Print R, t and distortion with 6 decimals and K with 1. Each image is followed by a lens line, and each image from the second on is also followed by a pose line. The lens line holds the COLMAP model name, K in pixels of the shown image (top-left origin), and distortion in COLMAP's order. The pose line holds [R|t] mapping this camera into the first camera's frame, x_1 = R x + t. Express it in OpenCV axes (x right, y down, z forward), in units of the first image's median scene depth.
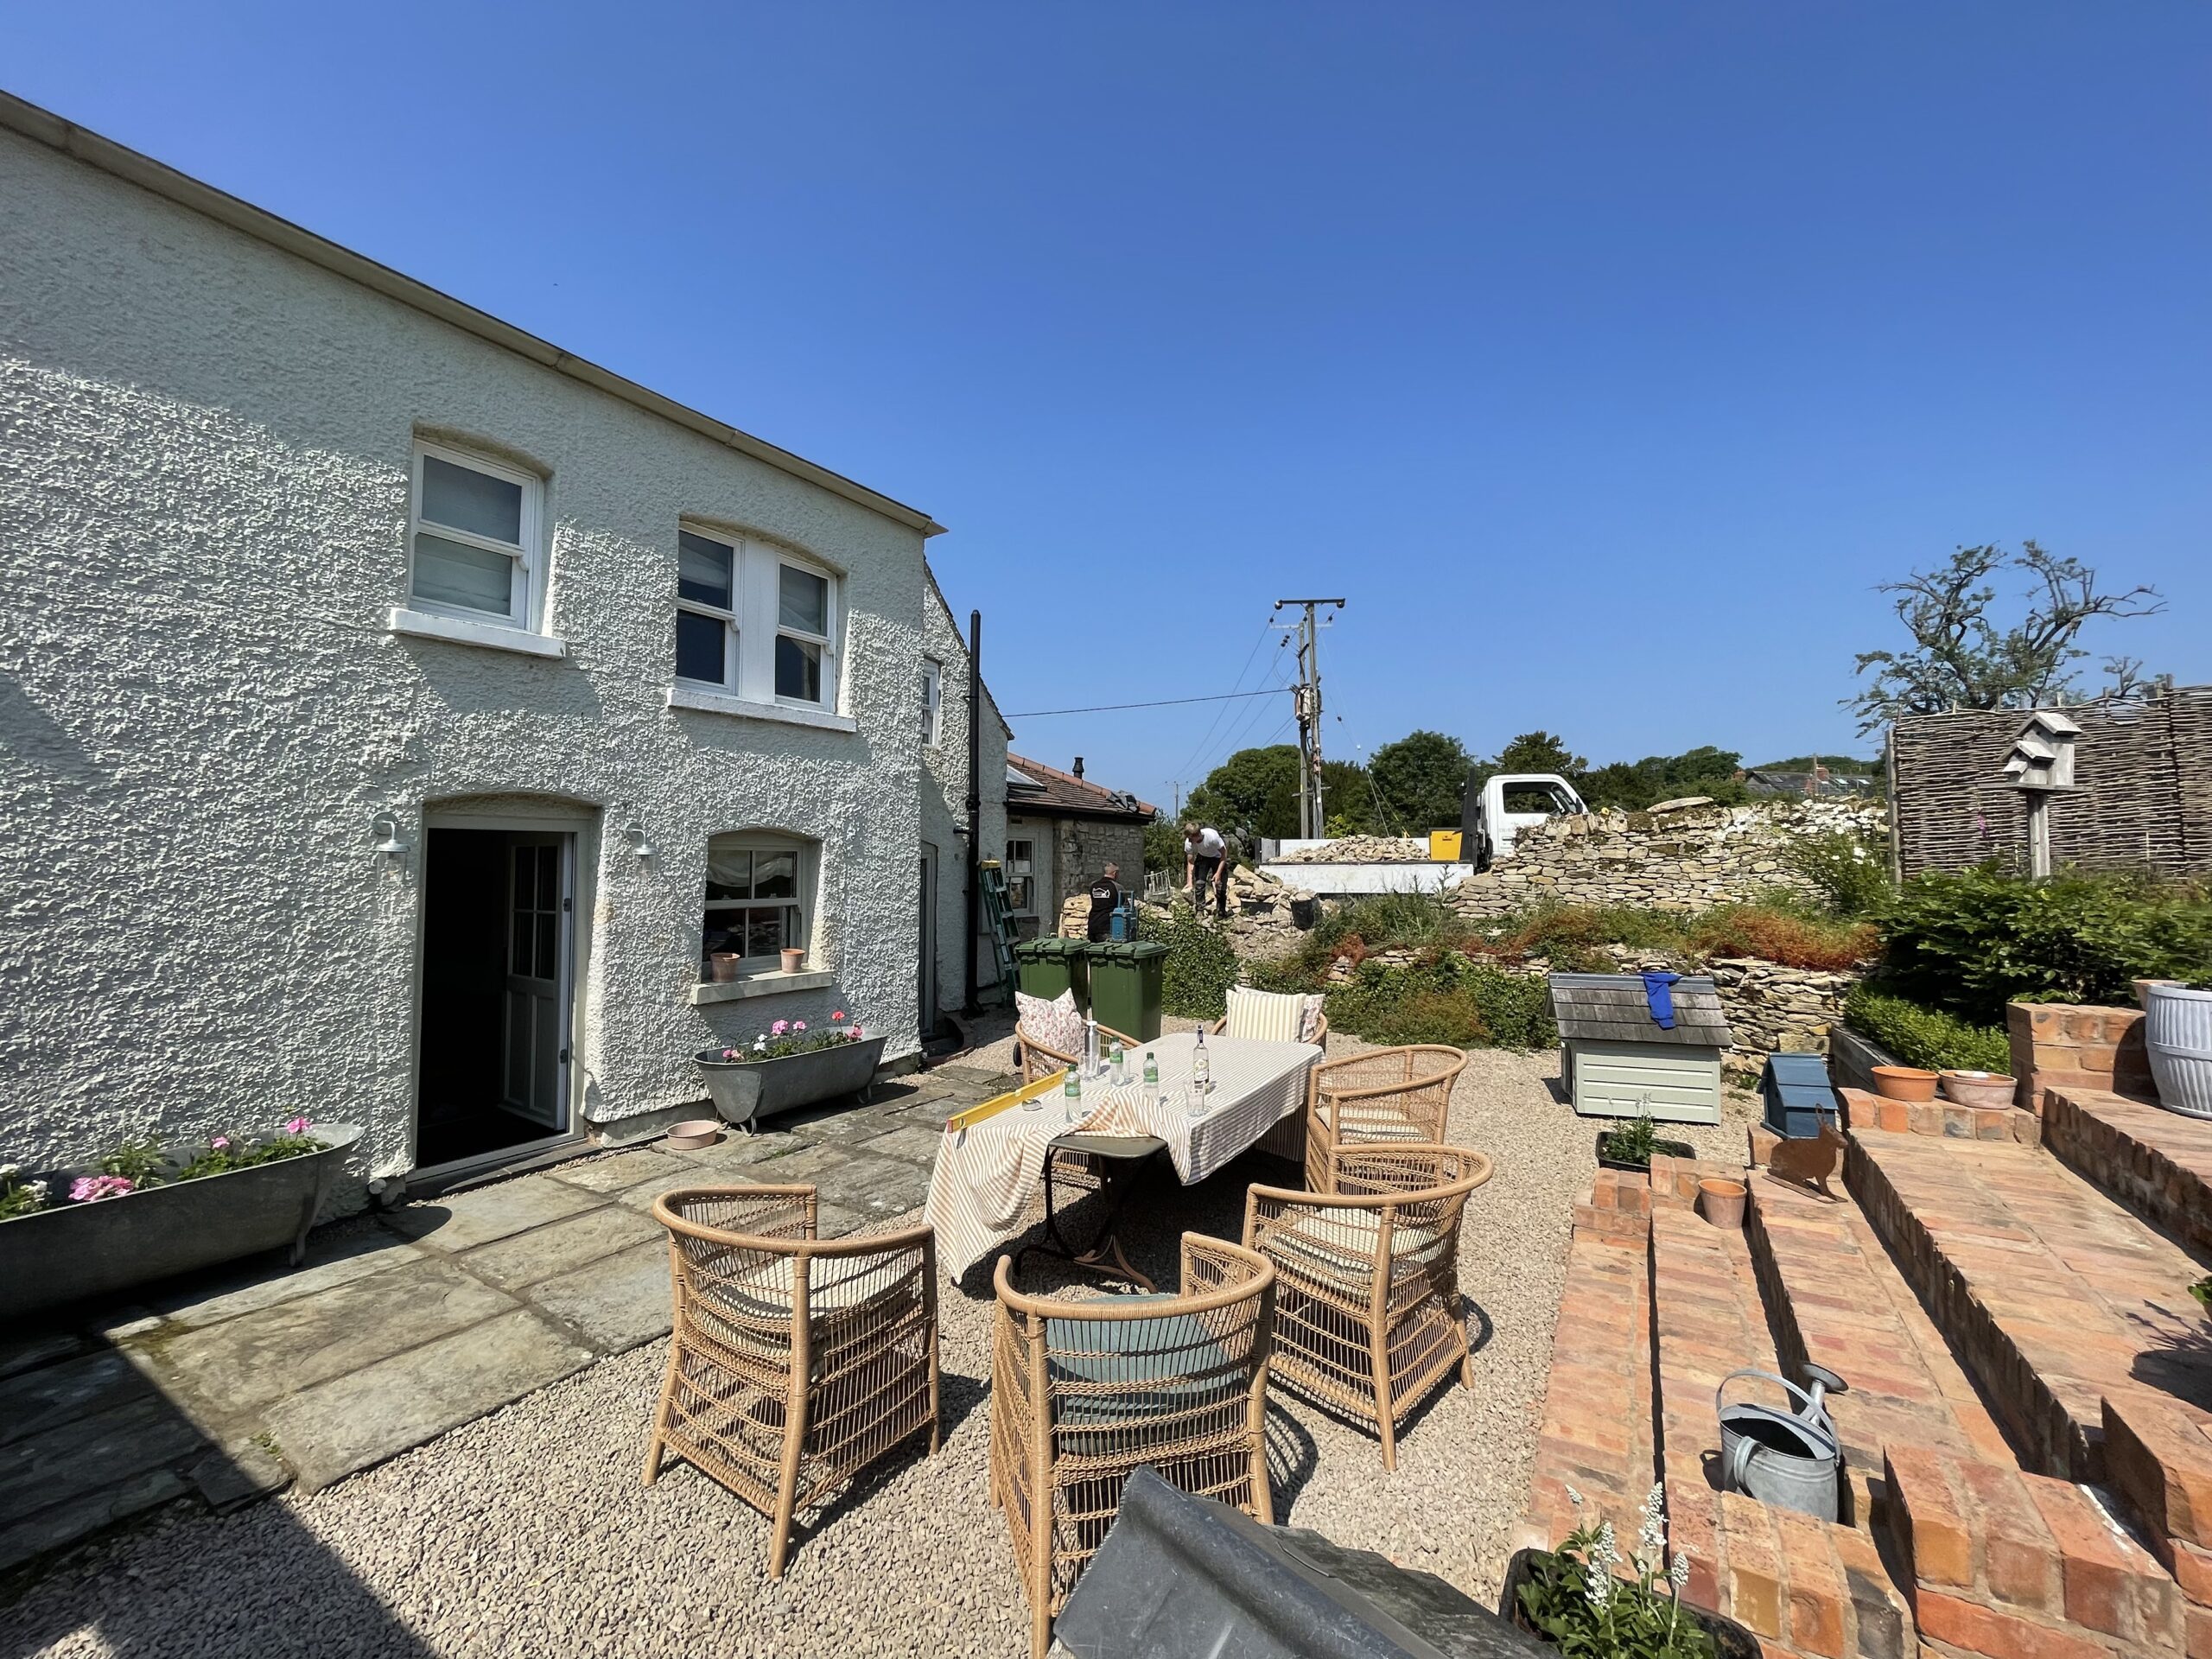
lens RADIAL K [[889.4, 0, 1101.0], [0, 889.4, 825.3], [0, 0, 1]] dist [-0.001646, -0.000723]
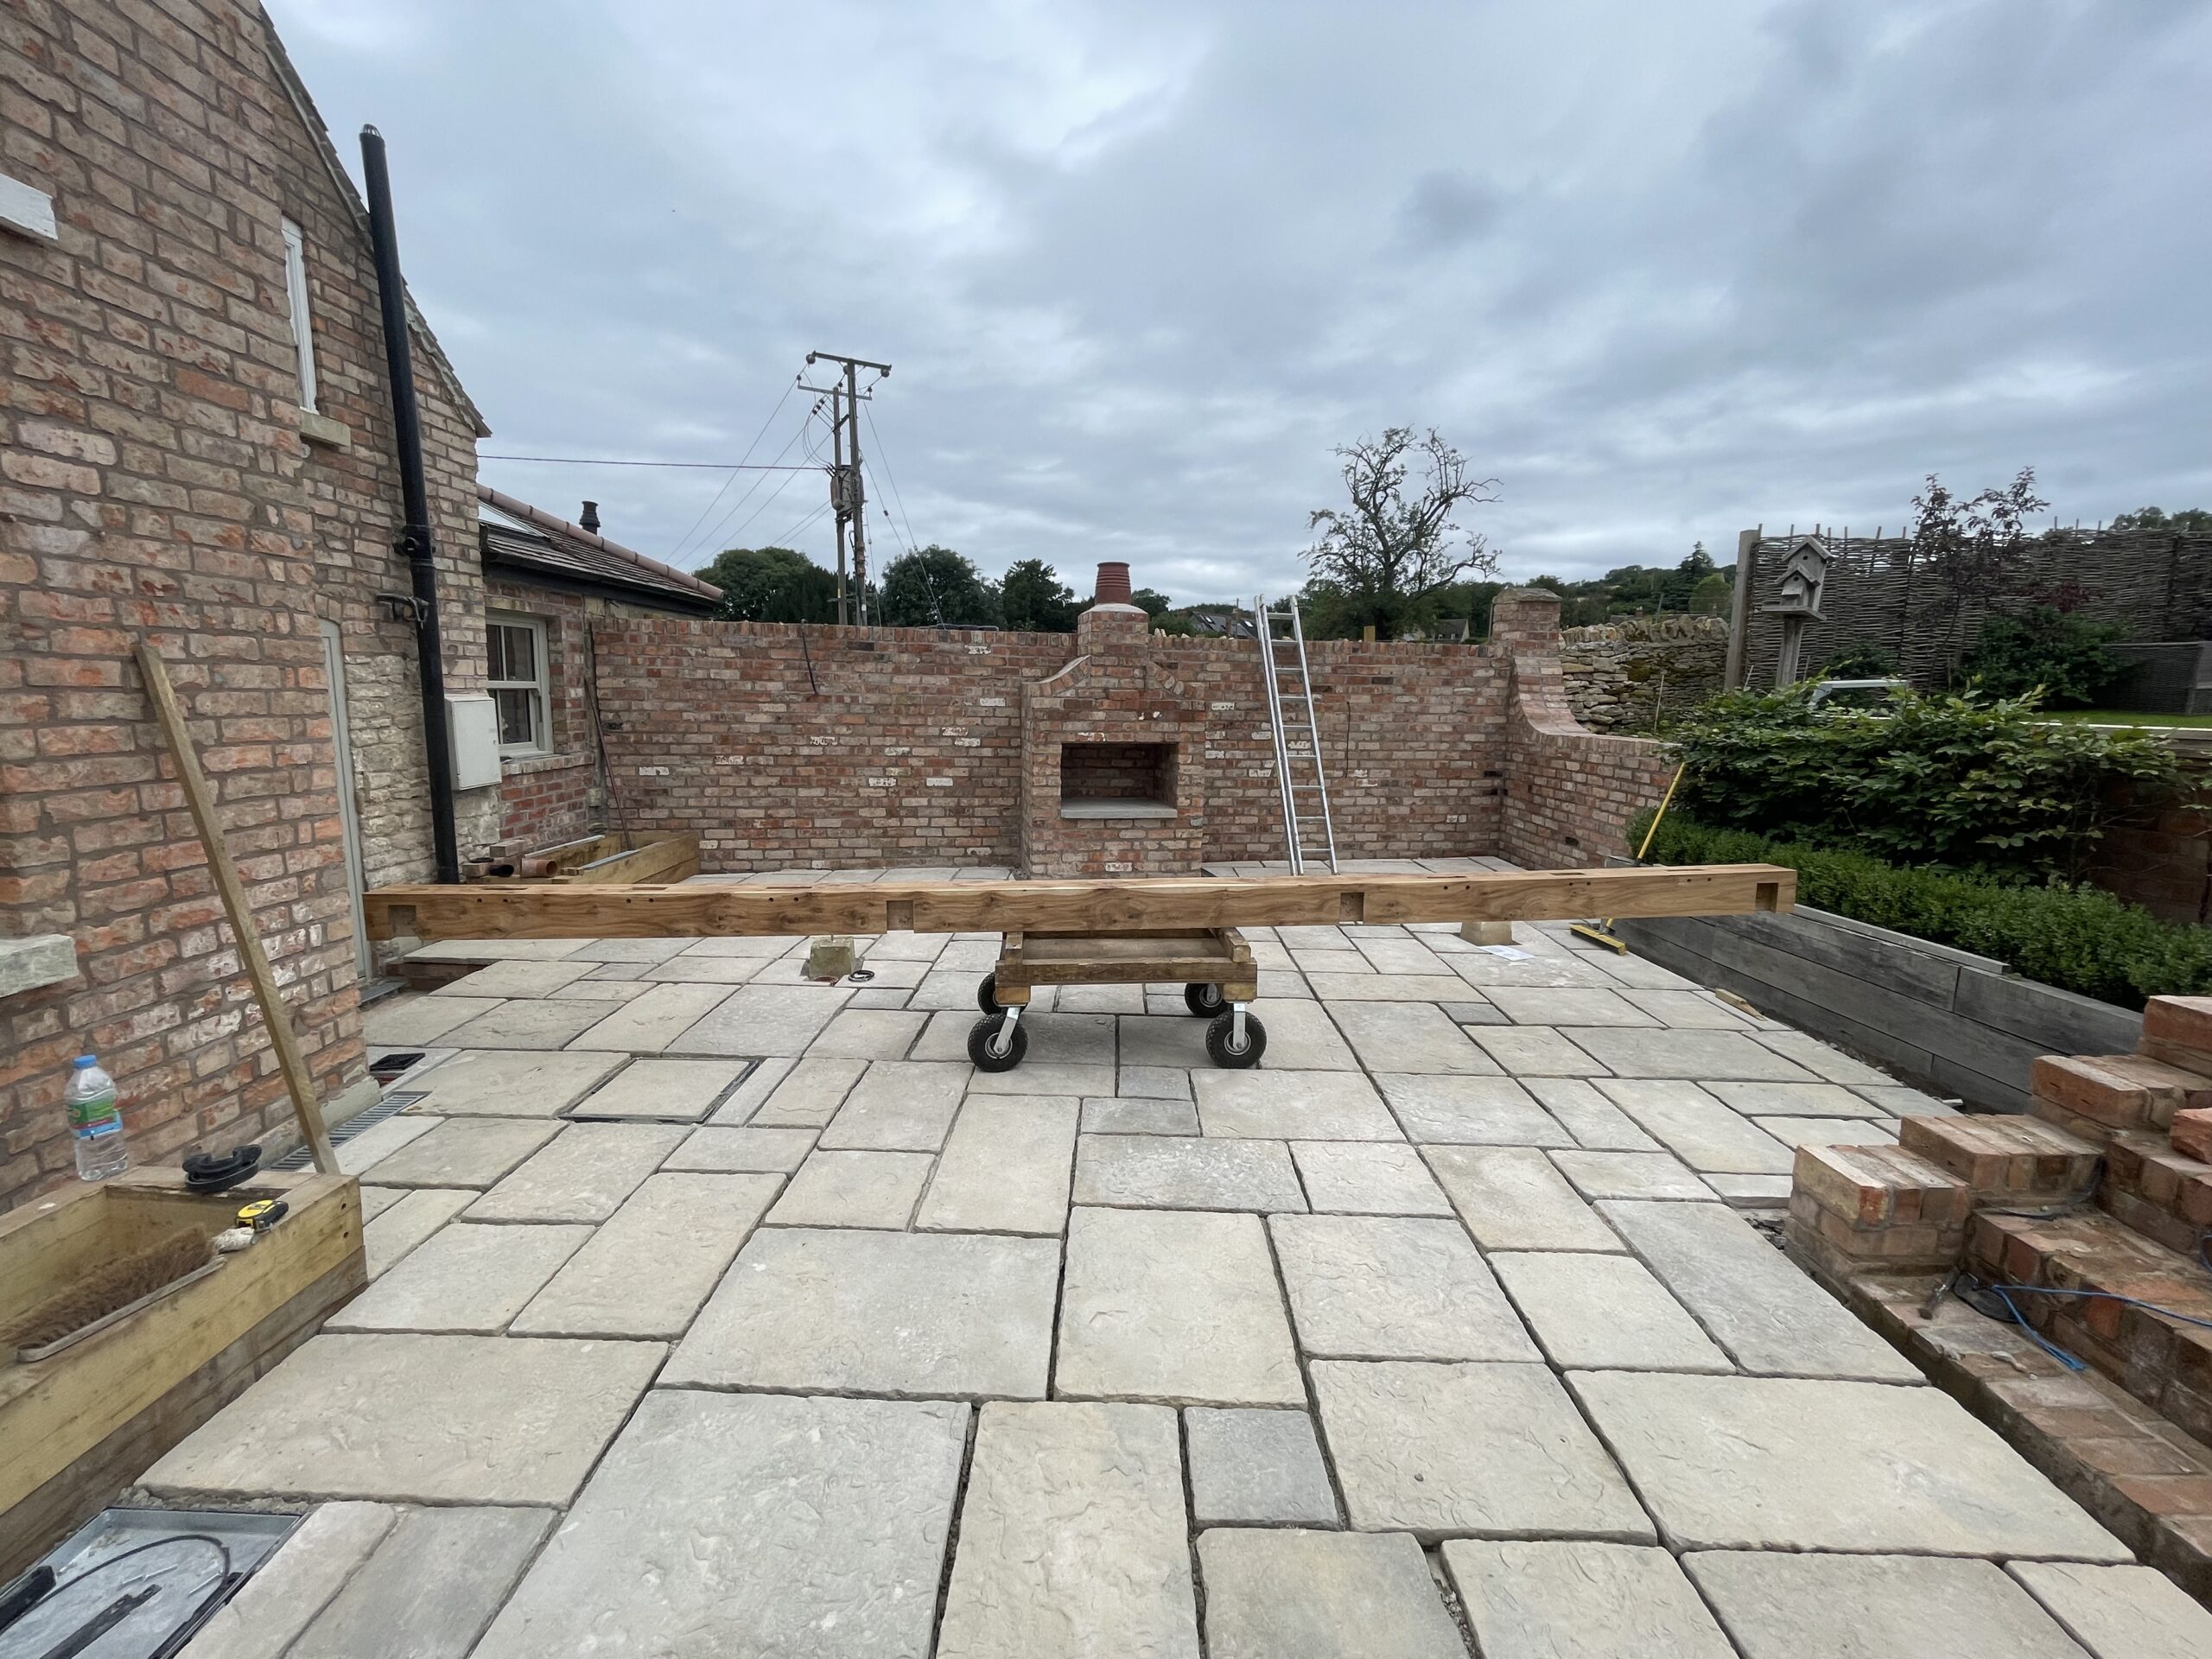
lens RADIAL K [[889.4, 0, 1100.2], [0, 889.4, 822.6], [0, 0, 1]] dist [-0.001646, -0.000723]
pose [[0.847151, -0.063933, 0.527492, -0.031535], [-0.040738, 0.981998, 0.184445, 0.008026], [-0.529789, -0.177741, 0.829296, 0.114206]]
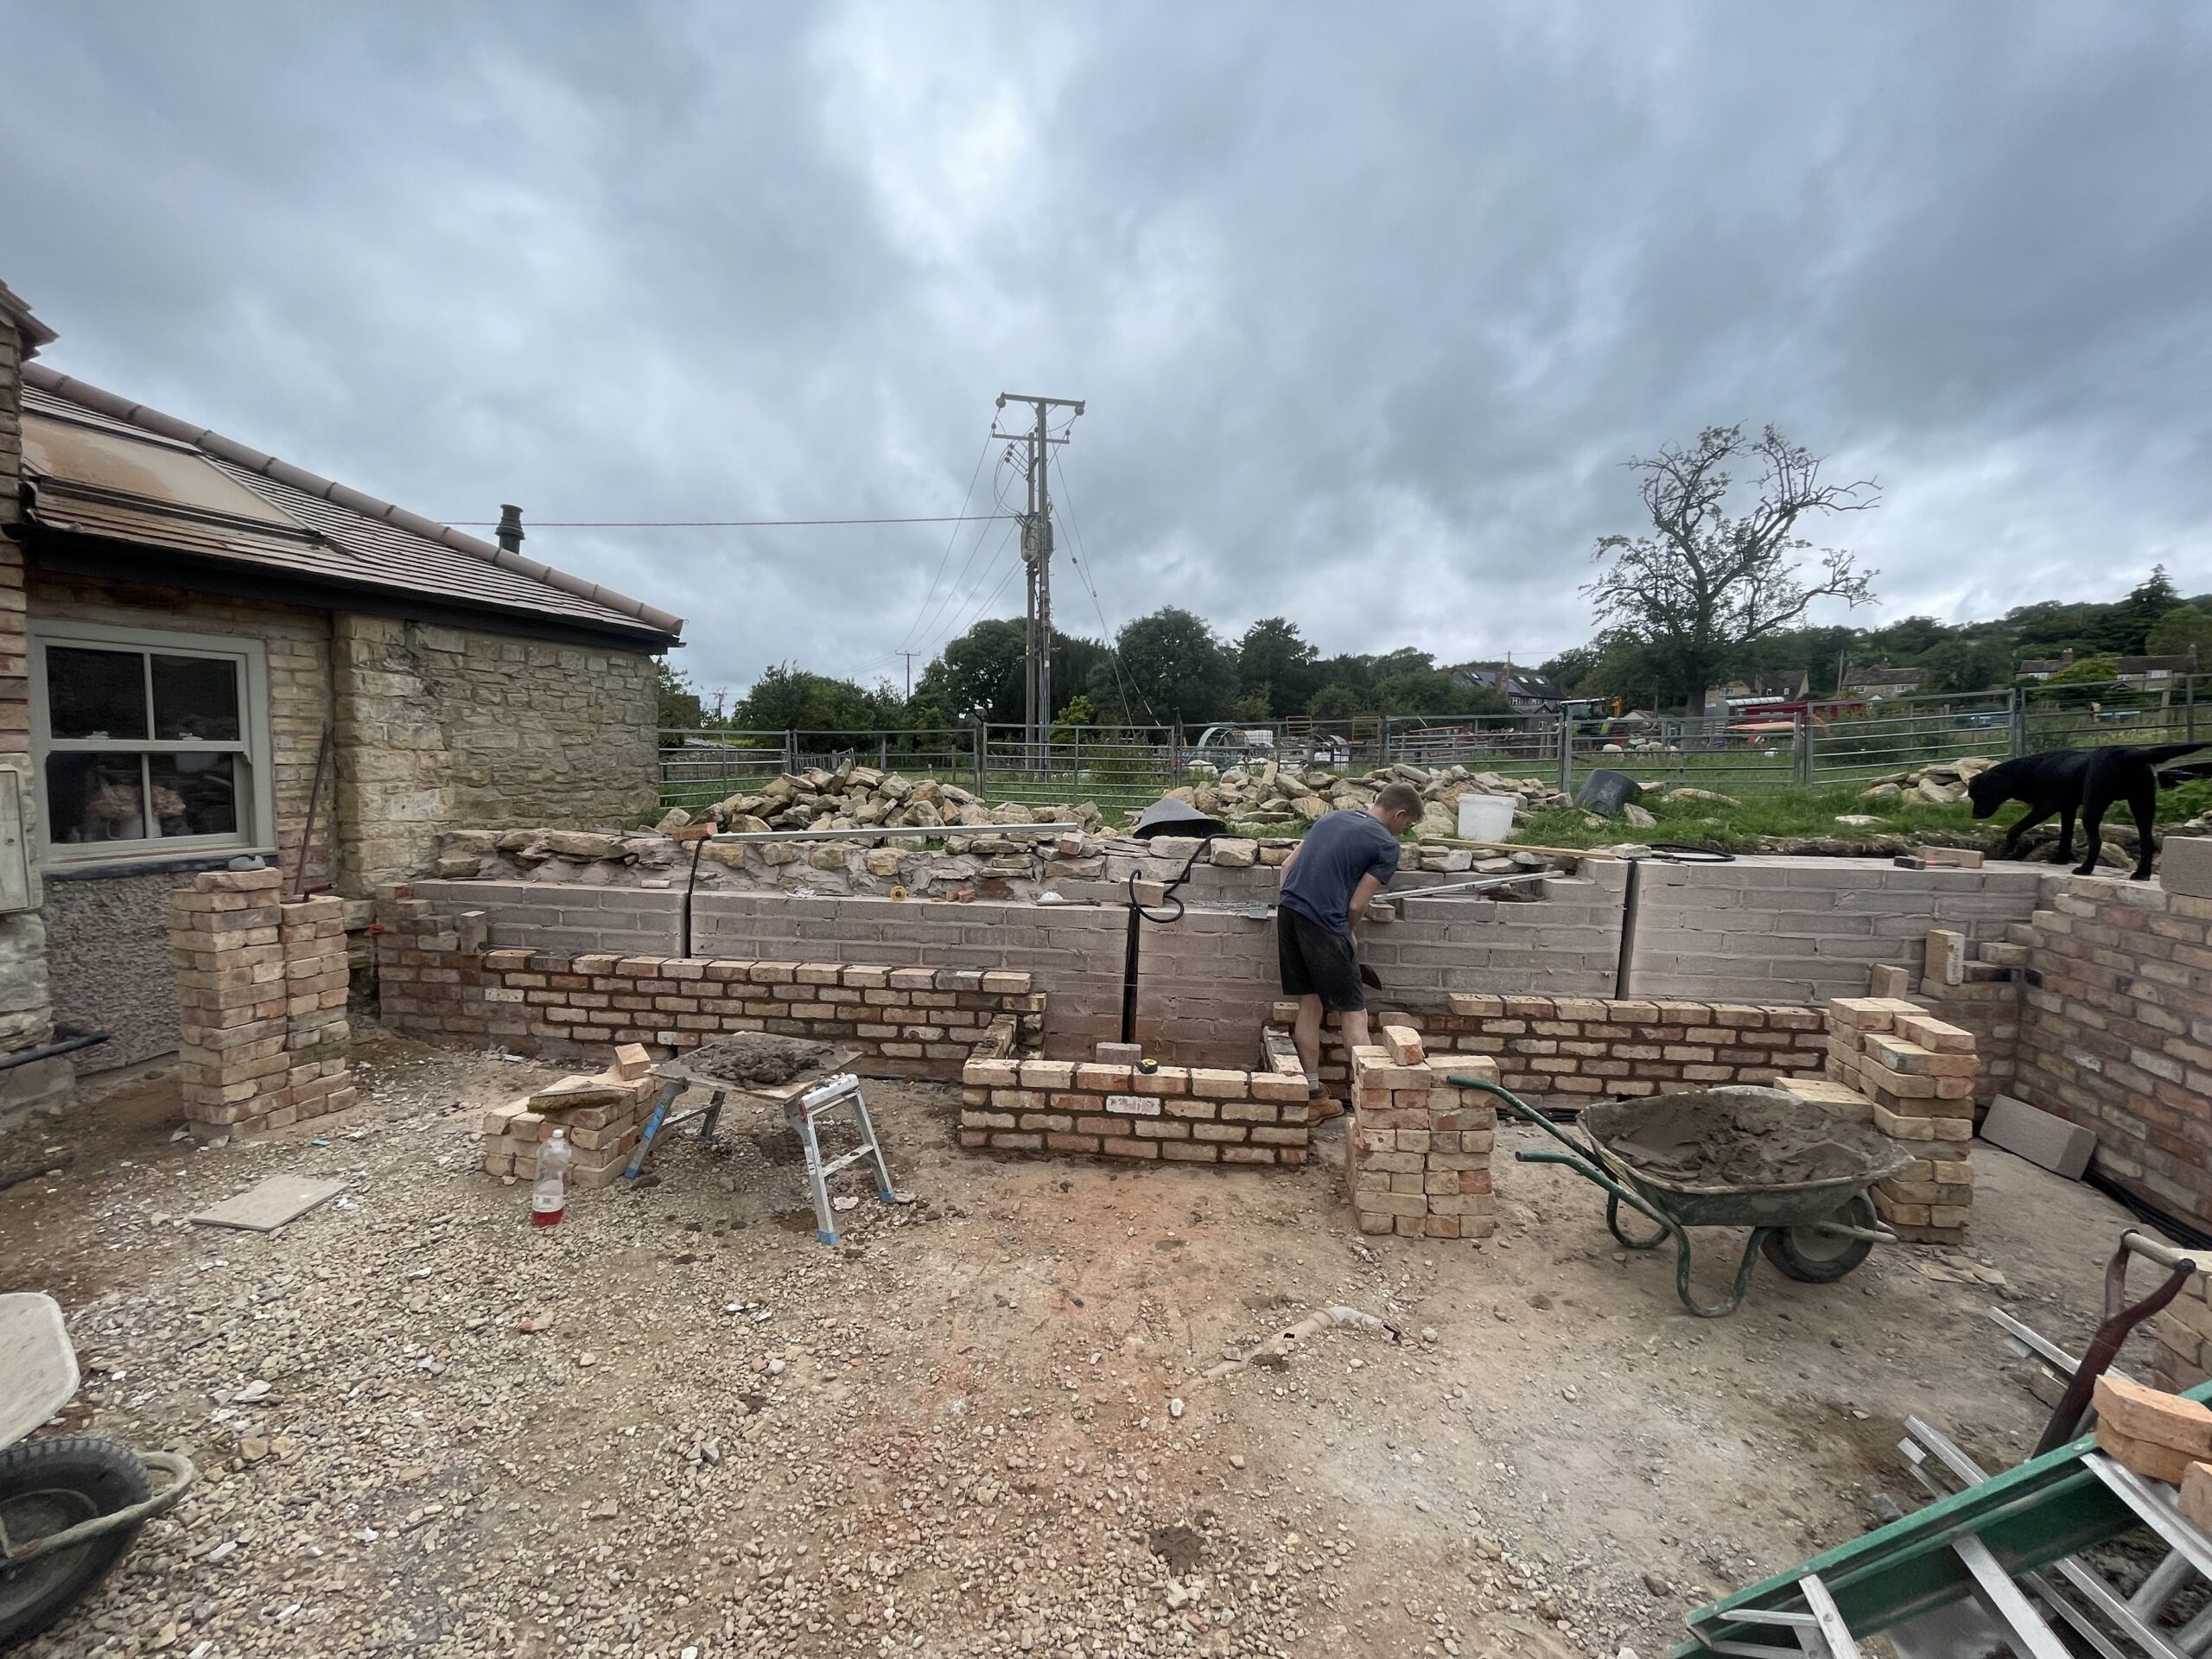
lens RADIAL K [[889.4, 0, 1101.8], [0, 889.4, 820.4], [0, 0, 1]] dist [-0.001646, -0.000723]
pose [[0.960824, -0.004877, 0.277116, 0.071566], [-0.030448, 0.991936, 0.123029, 0.011121], [-0.275481, -0.126647, 0.952927, 0.209012]]
